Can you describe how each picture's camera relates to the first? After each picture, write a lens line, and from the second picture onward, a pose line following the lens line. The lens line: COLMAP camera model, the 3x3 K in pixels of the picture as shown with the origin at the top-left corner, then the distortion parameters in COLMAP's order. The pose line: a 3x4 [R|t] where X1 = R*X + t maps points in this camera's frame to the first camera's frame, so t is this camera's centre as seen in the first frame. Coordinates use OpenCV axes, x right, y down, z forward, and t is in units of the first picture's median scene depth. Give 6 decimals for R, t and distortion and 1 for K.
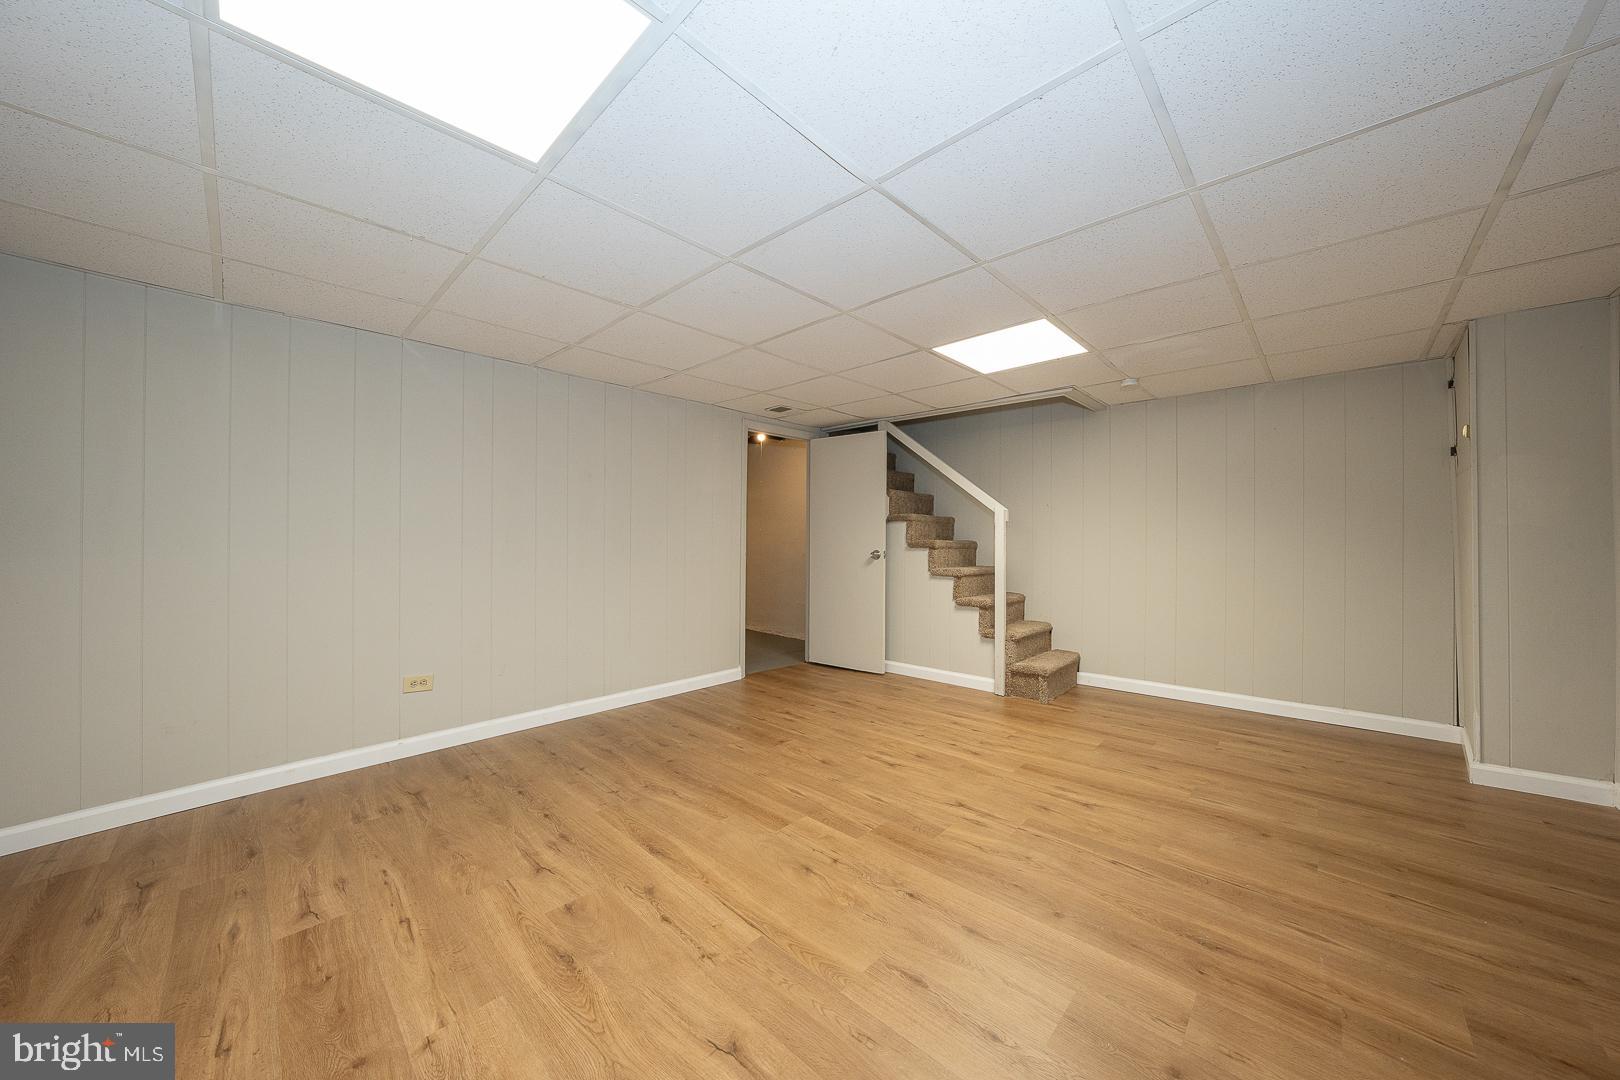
lens RADIAL K [[558.3, 0, 812.0], [0, 558.3, 534.1], [0, 0, 1]] dist [-0.028725, 0.006647]
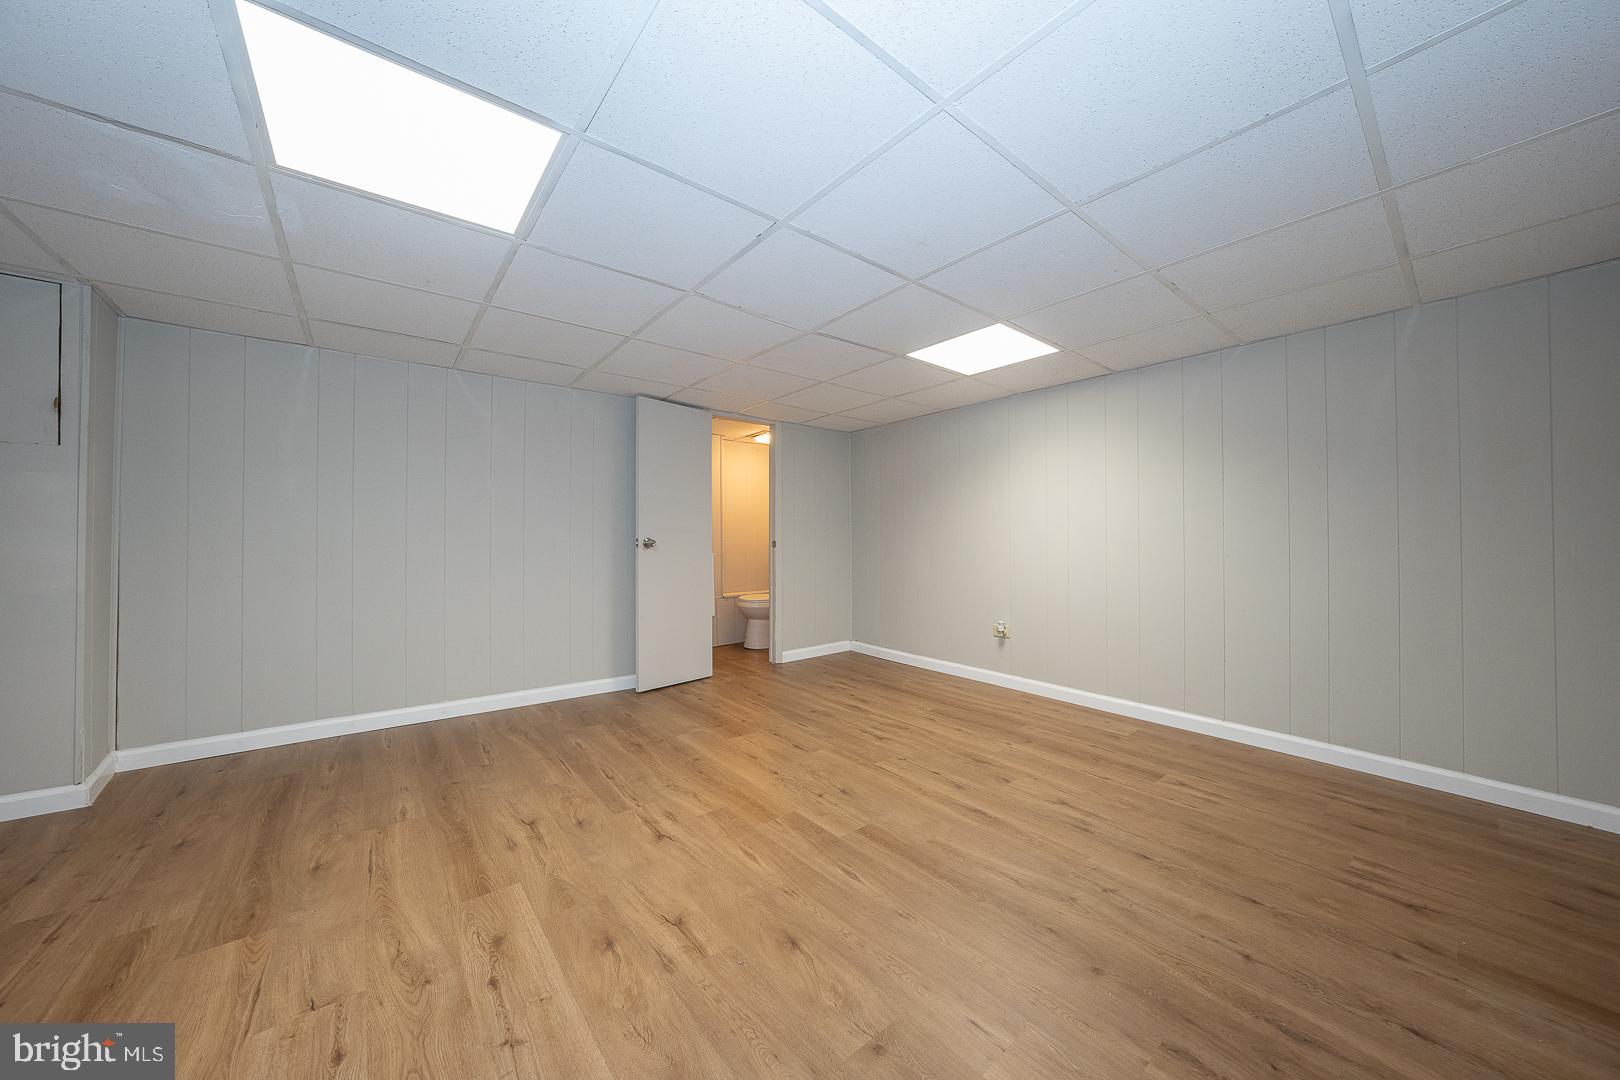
lens RADIAL K [[558.3, 0, 812.0], [0, 558.3, 534.1], [0, 0, 1]] dist [-0.028725, 0.006647]
pose [[-0.992485, 0.001119, 0.122365, -0.078524], [-0.001428, 0.999784, -0.020729, 0.033185], [-0.122362, -0.020748, -0.992269, 1.942413]]
